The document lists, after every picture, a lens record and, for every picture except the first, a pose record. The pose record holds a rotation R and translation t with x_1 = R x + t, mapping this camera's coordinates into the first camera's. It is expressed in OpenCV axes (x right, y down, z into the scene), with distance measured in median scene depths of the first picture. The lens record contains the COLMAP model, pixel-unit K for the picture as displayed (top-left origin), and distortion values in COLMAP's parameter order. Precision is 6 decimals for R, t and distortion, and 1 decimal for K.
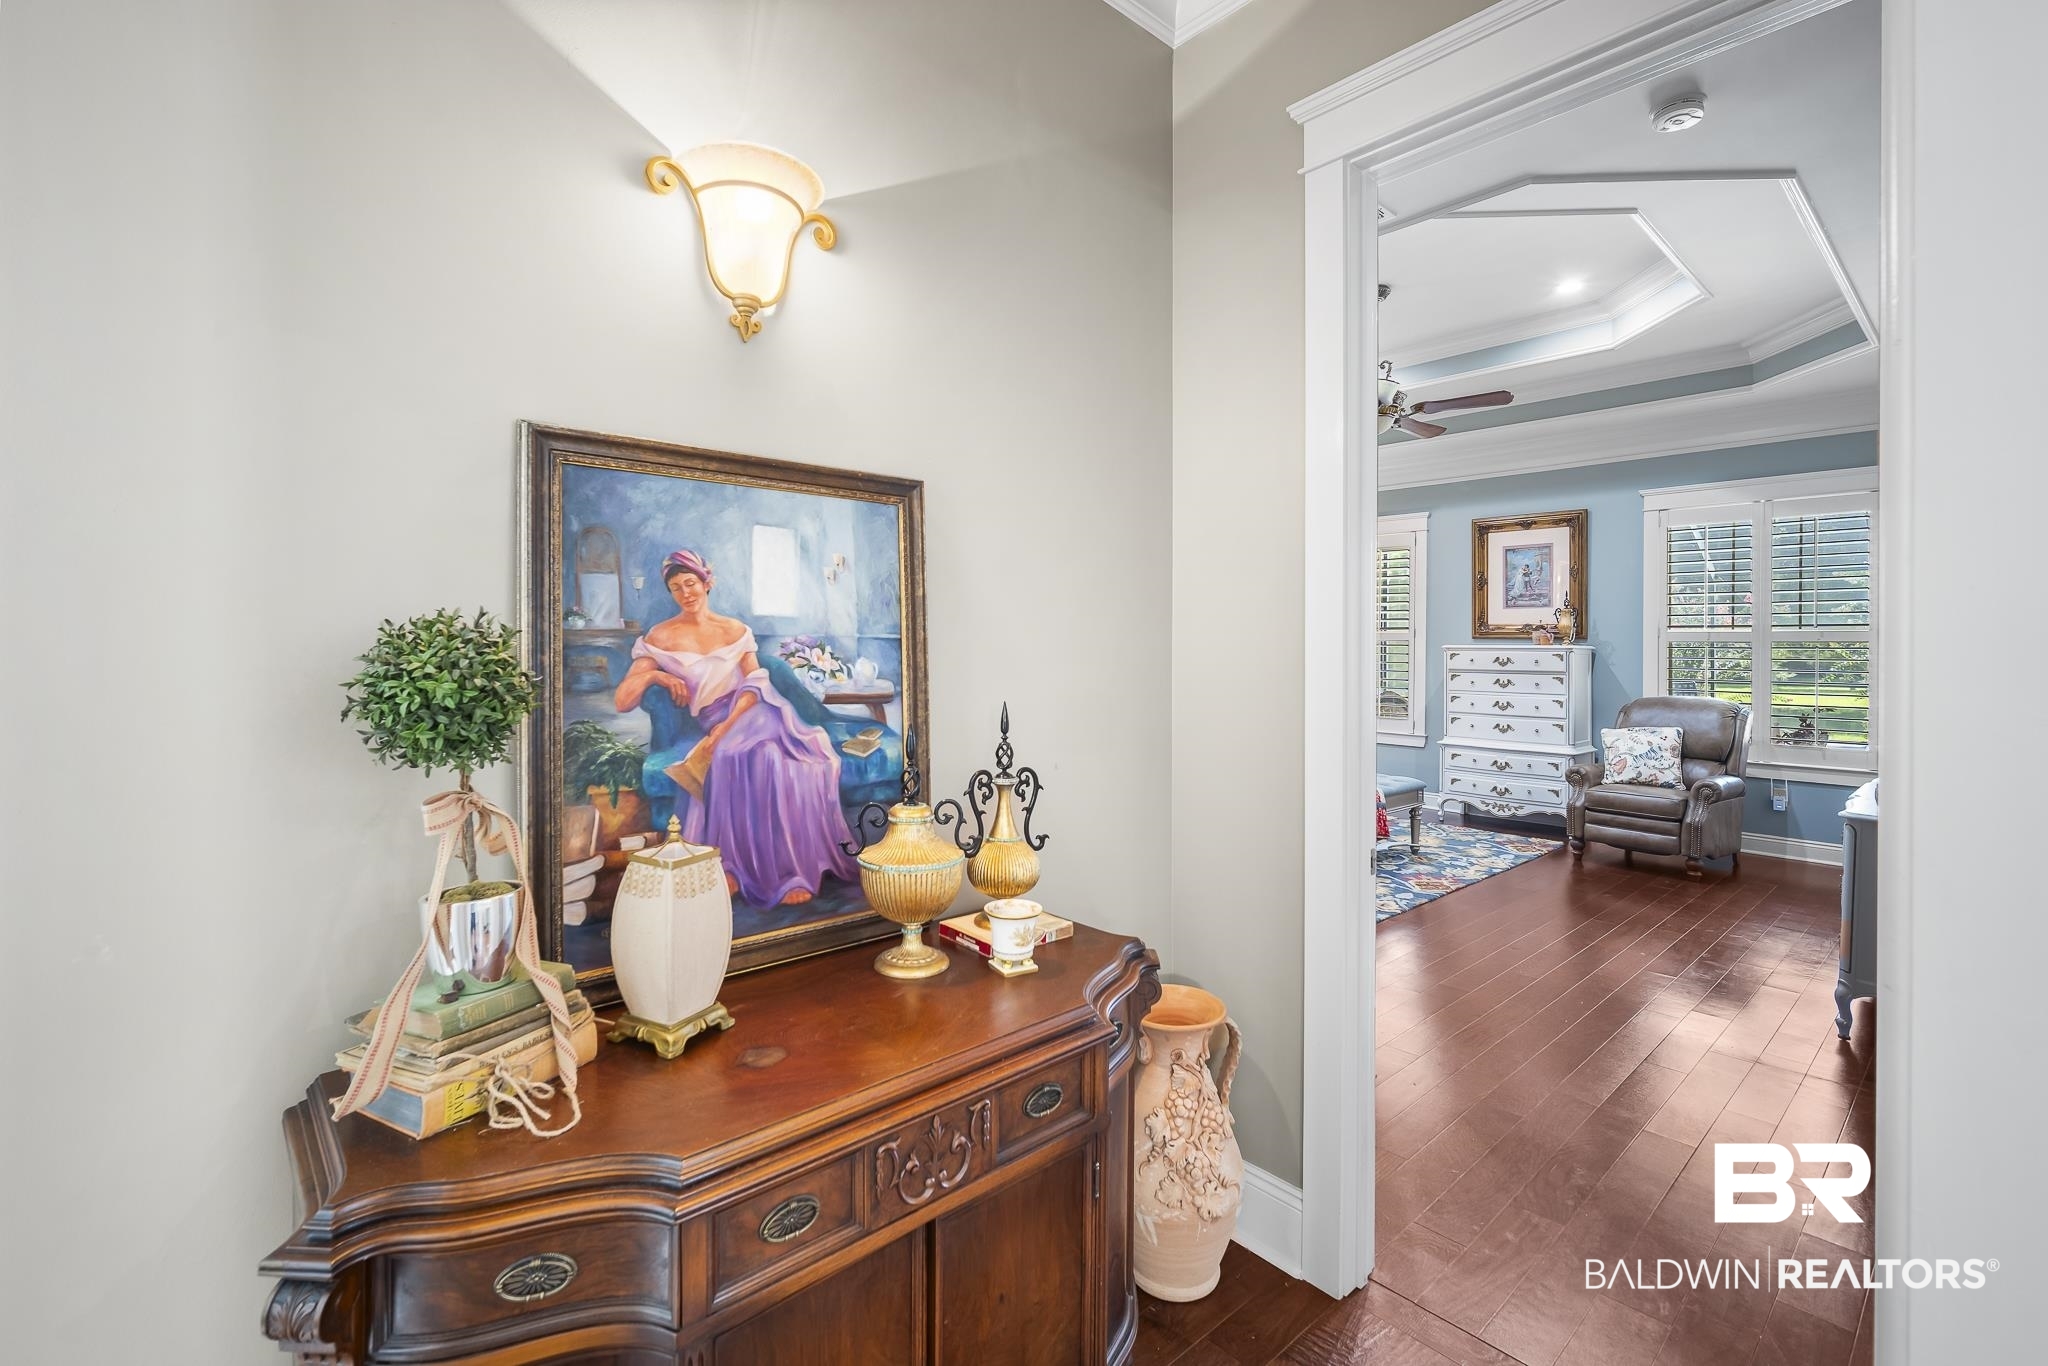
lens RADIAL K [[902.9, 0, 1001.6], [0, 902.9, 643.3], [0, 0, 1]] dist [-0.002690, 0.000544]
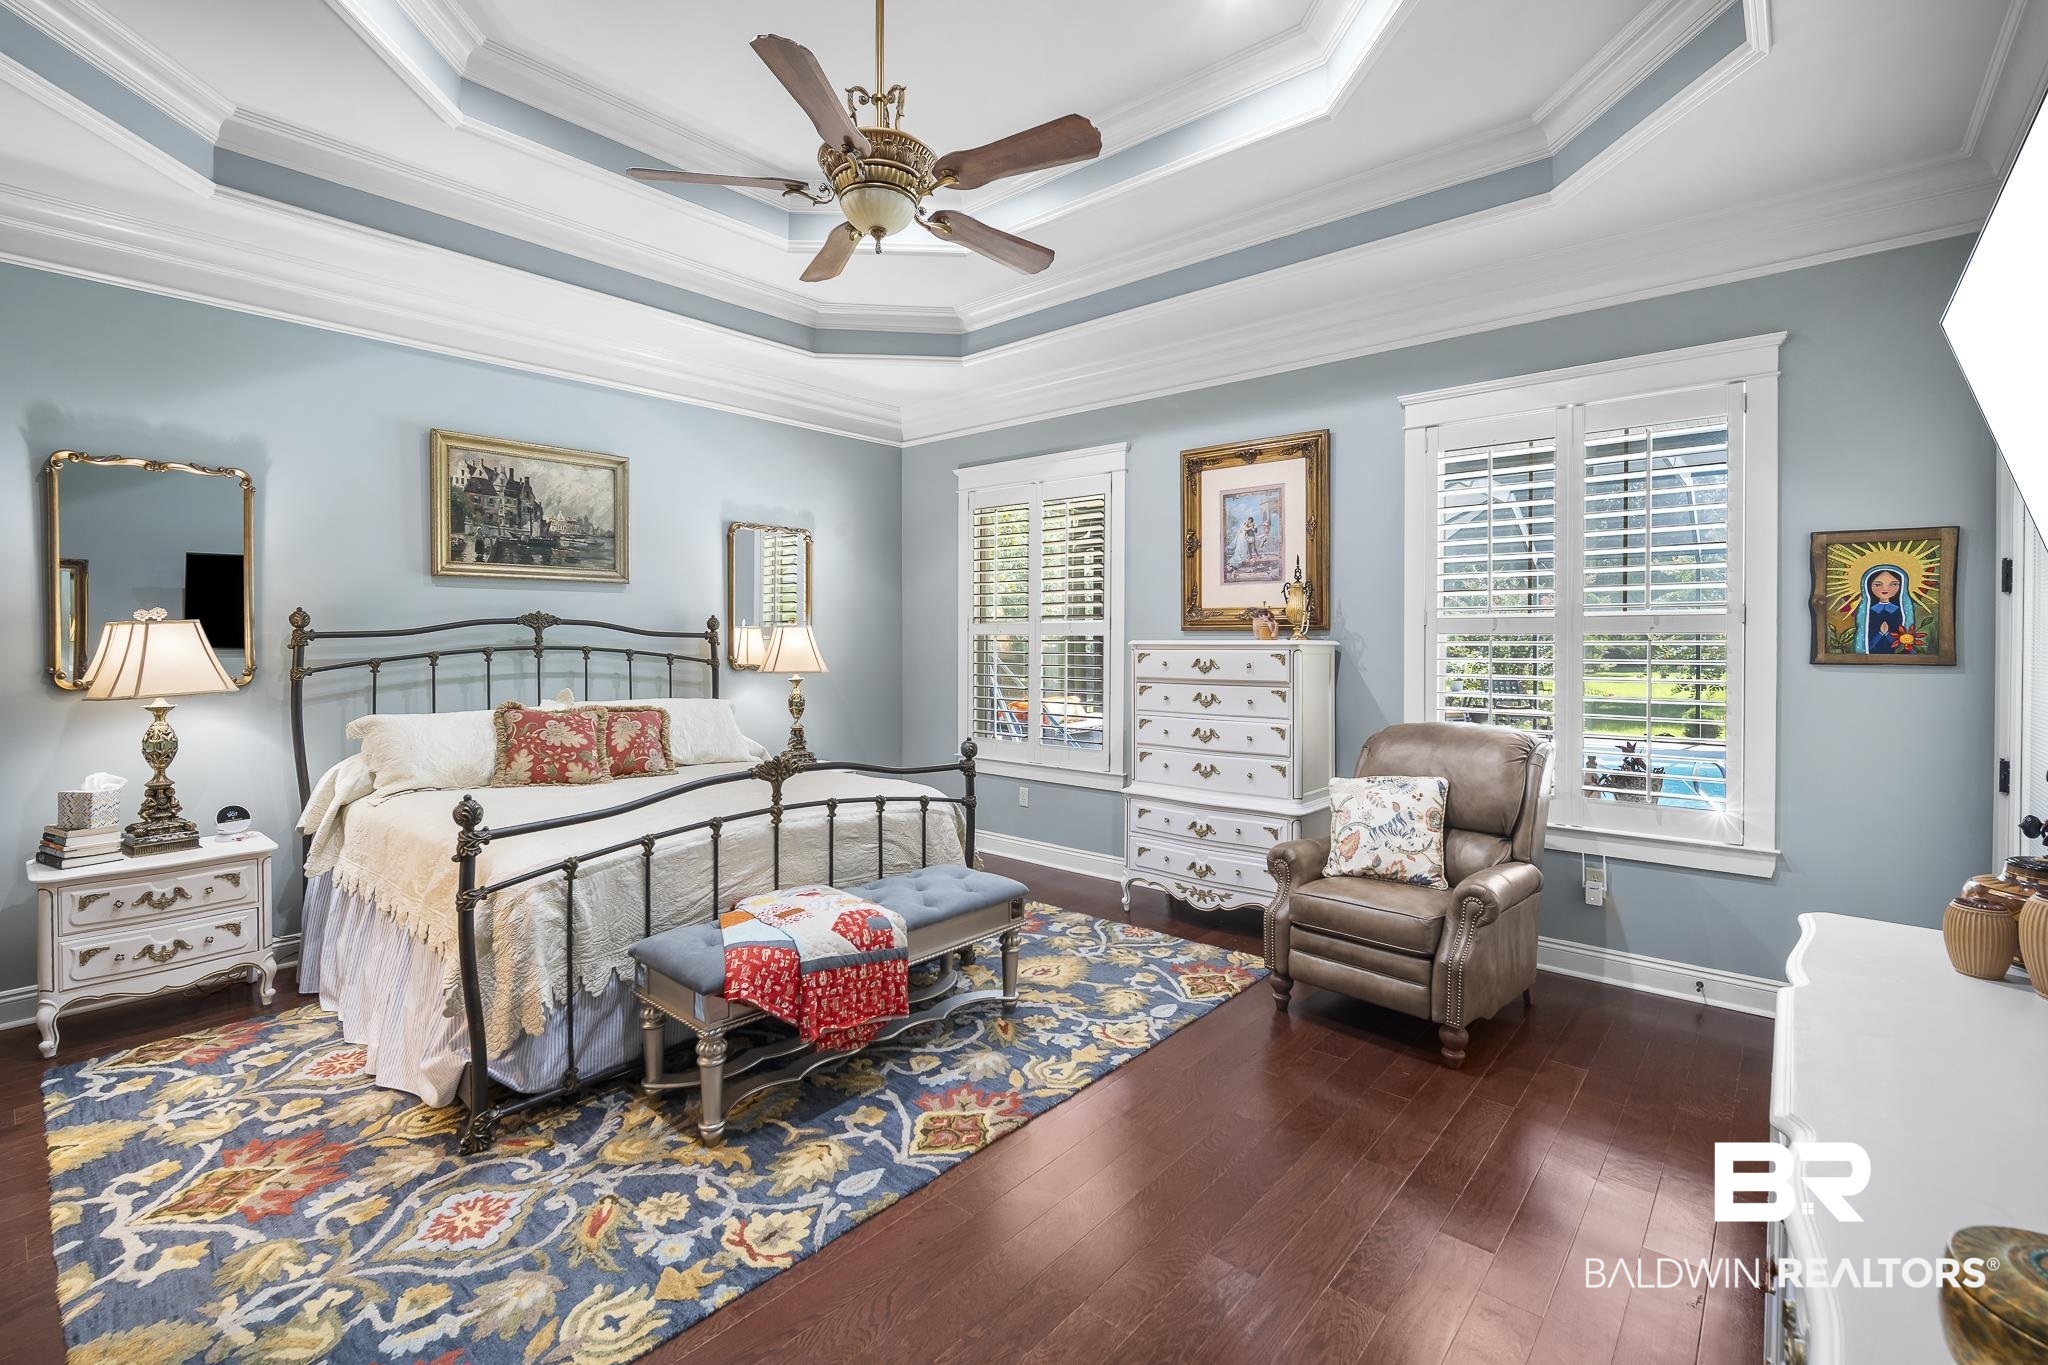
lens RADIAL K [[902.9, 0, 1026.0], [0, 902.9, 644.5], [0, 0, 1]] dist [-0.002690, 0.000544]
pose [[0.989796, -0.005728, 0.142379, 0.354310], [0.004446, 0.999947, 0.009323, -0.001394], [-0.142424, -0.008595, 0.989768, 0.403593]]
